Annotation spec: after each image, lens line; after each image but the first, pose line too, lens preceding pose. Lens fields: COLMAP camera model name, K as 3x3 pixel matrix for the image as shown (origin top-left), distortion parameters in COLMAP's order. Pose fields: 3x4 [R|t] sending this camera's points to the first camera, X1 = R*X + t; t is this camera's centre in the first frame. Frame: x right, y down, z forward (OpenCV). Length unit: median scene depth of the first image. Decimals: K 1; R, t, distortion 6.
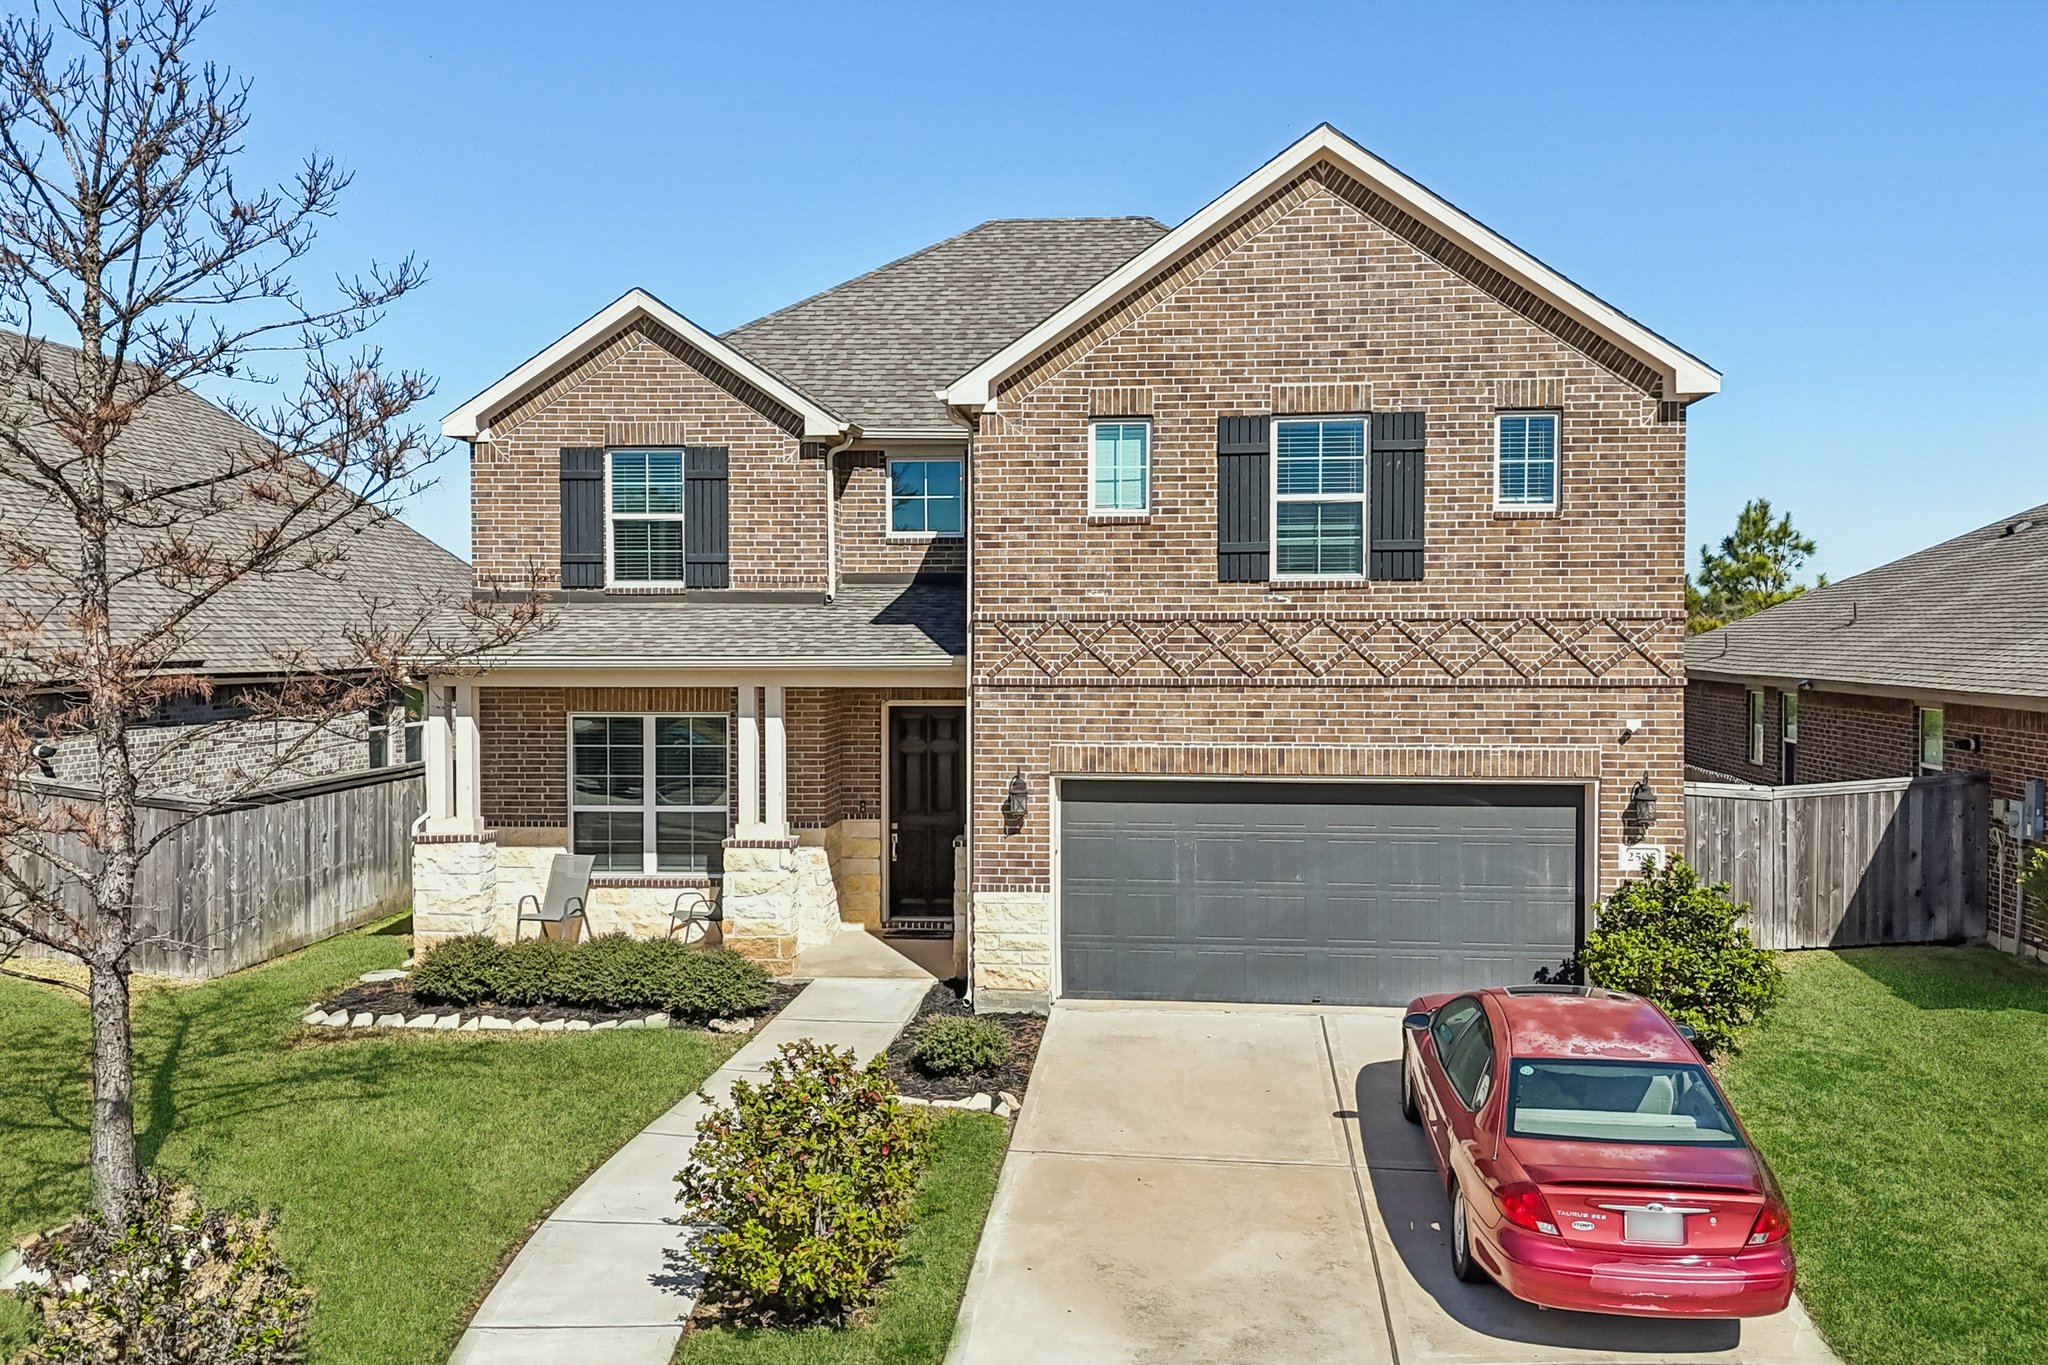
lens RADIAL K [[1792.6, 0, 1024.0], [0, 1792.6, 682.5], [0, 0, 1]] dist [0.121744, -0.200296]
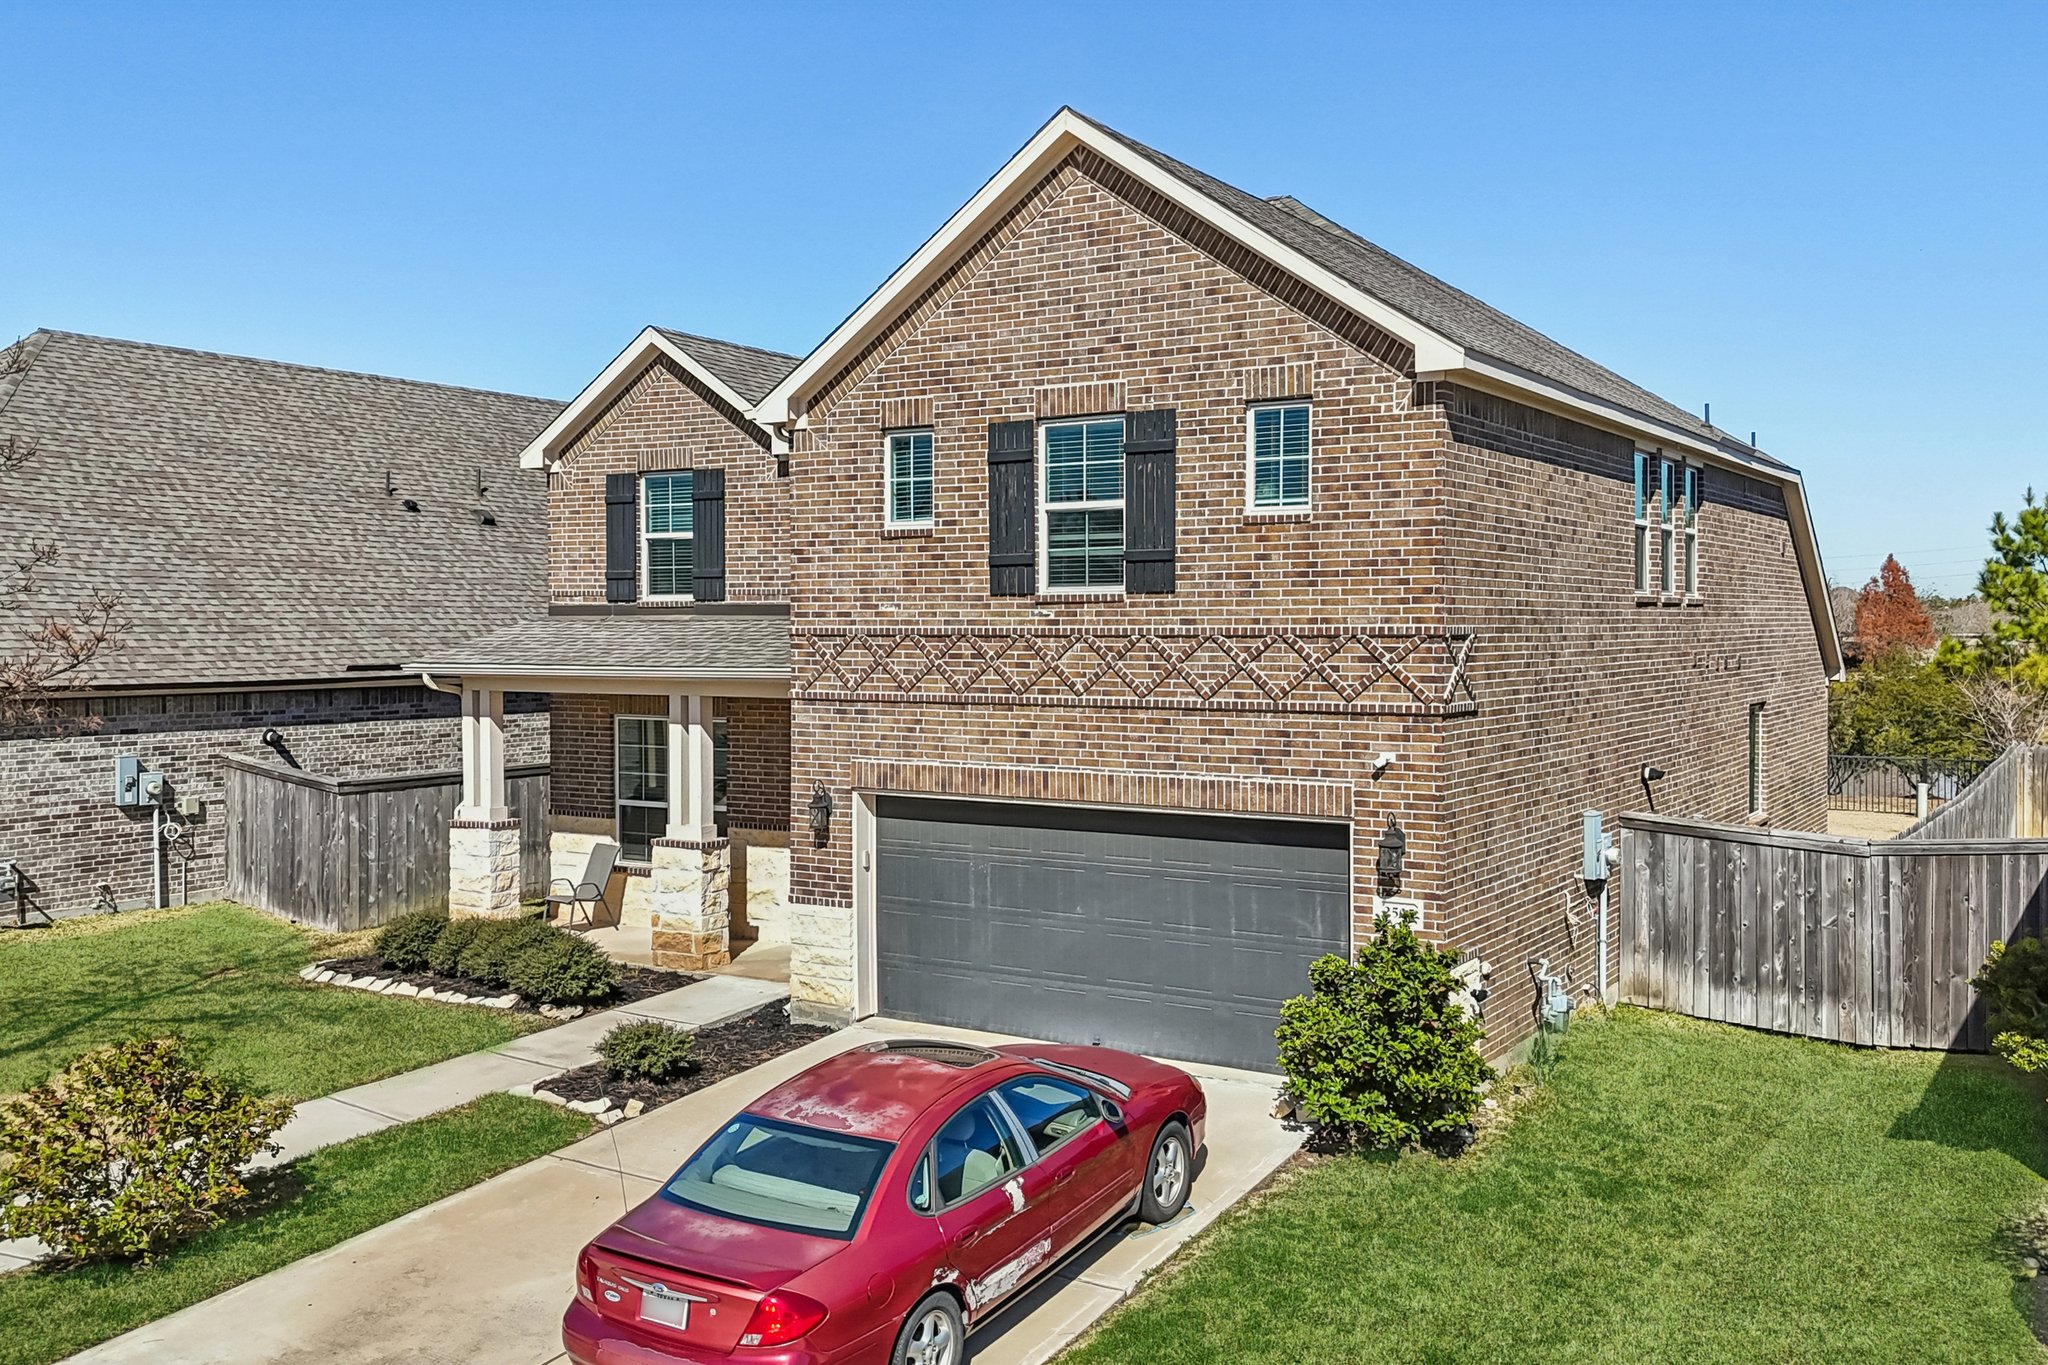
lens RADIAL K [[1807.8, 0, 1076.6], [0, 1807.8, 659.7], [0, 0, 1]] dist [0.148610, -0.301341]
pose [[0.892655, 0.008128, -0.450667, 0.587463], [-0.011043, 0.999932, -0.003840, -0.018550], [0.450605, 0.008404, 0.892684, 0.158643]]
